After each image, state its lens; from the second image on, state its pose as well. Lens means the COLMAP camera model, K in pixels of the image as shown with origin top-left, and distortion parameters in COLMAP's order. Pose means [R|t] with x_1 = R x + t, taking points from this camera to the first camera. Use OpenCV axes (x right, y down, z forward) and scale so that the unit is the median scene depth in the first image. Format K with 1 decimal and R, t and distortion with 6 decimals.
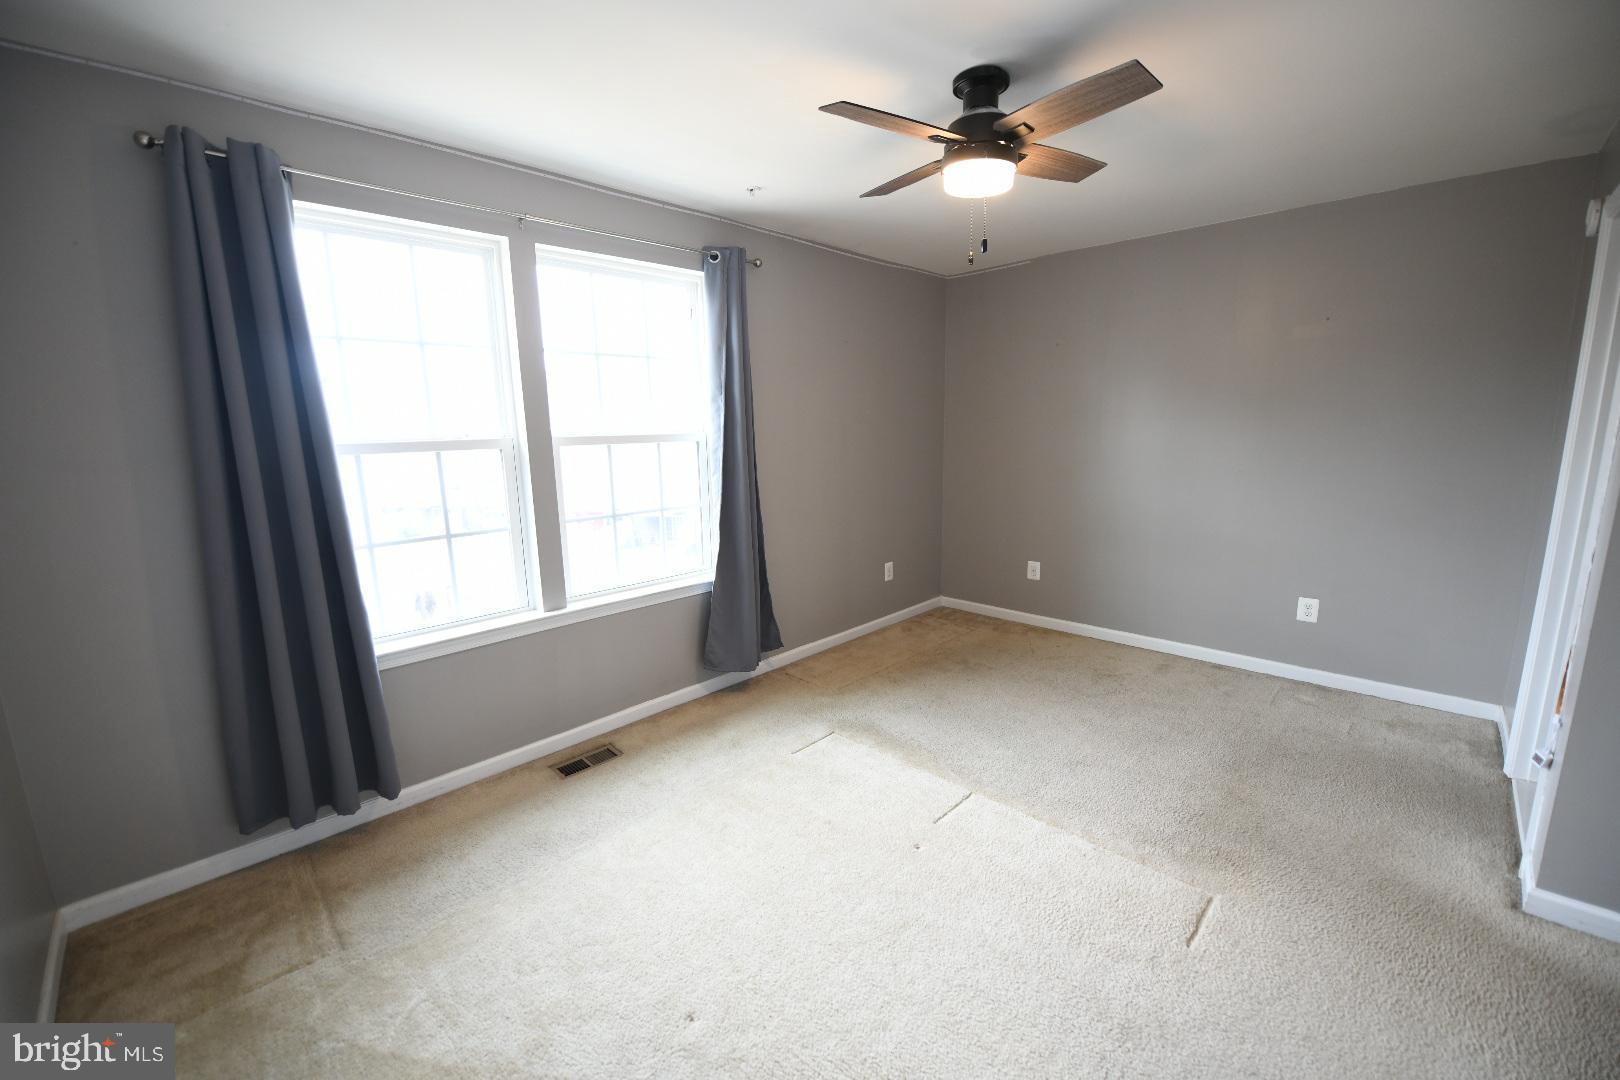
lens RADIAL K [[648.3, 0, 808.6], [0, 648.3, 544.2], [0, 0, 1]] dist [-0.019247, -0.001127]
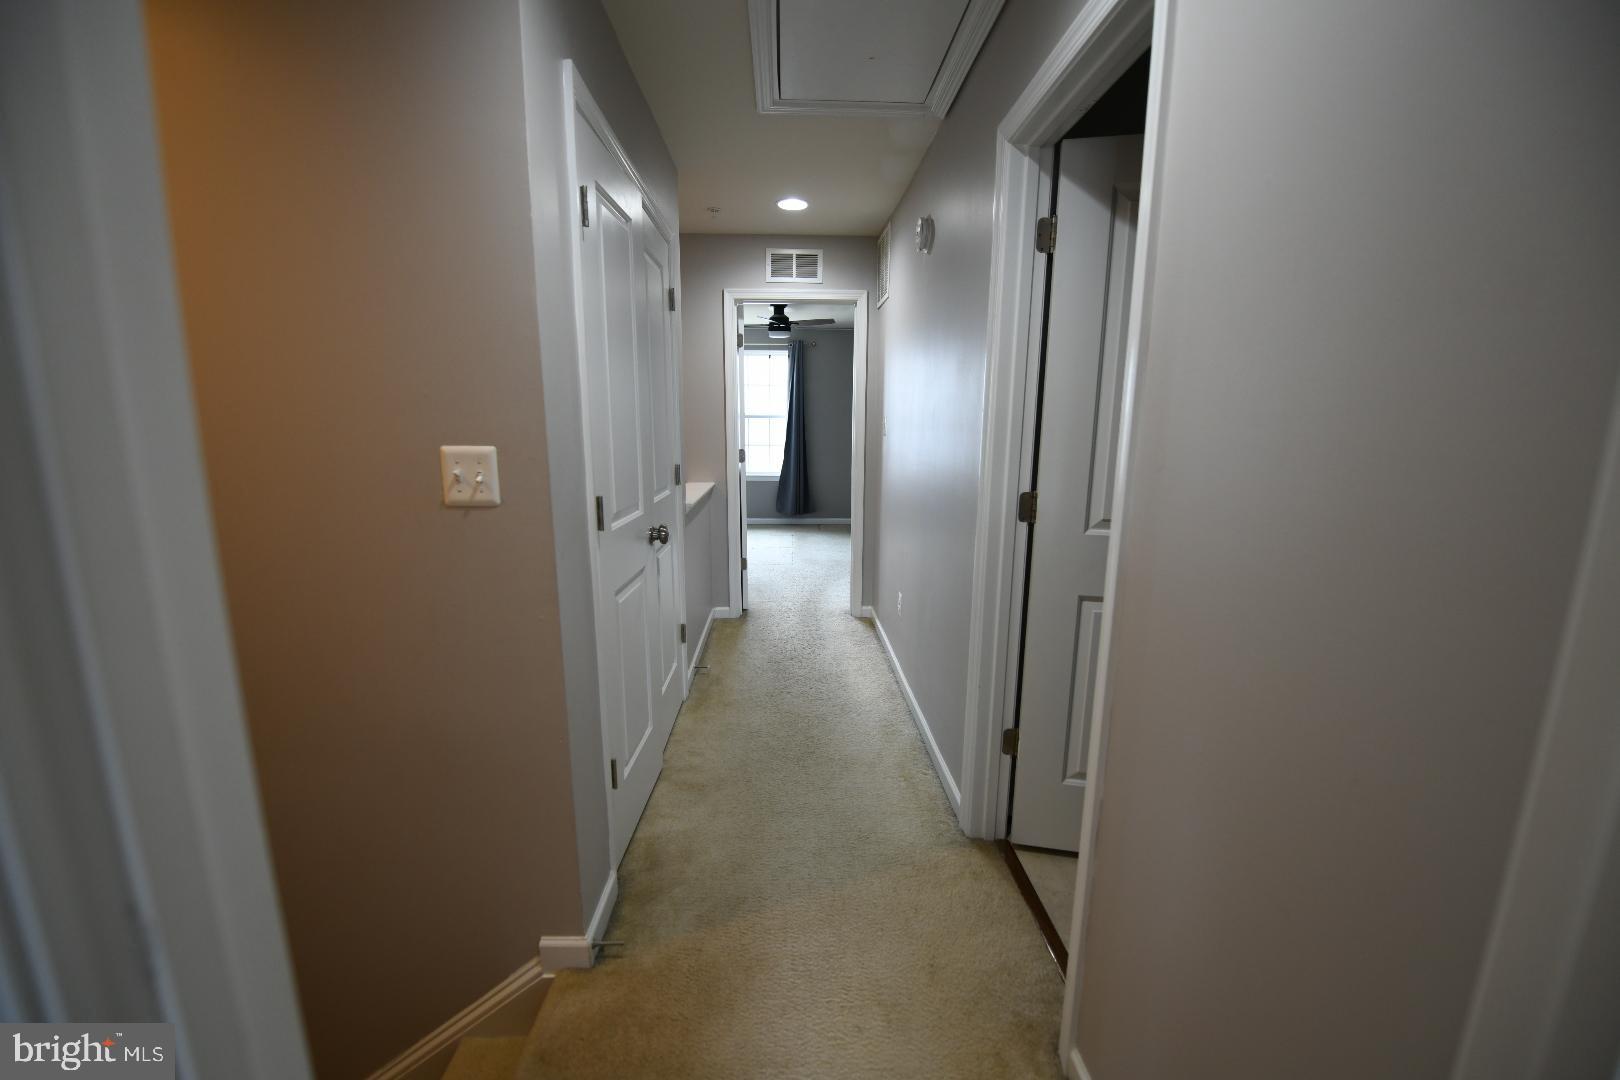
lens RADIAL K [[648.3, 0, 808.6], [0, 648.3, 544.2], [0, 0, 1]] dist [-0.019247, -0.001127]
pose [[0.745193, 0.152656, -0.649141, 1.787036], [-0.145679, 0.987200, 0.064922, 0.158796], [0.650742, 0.046186, 0.757893, -0.893666]]
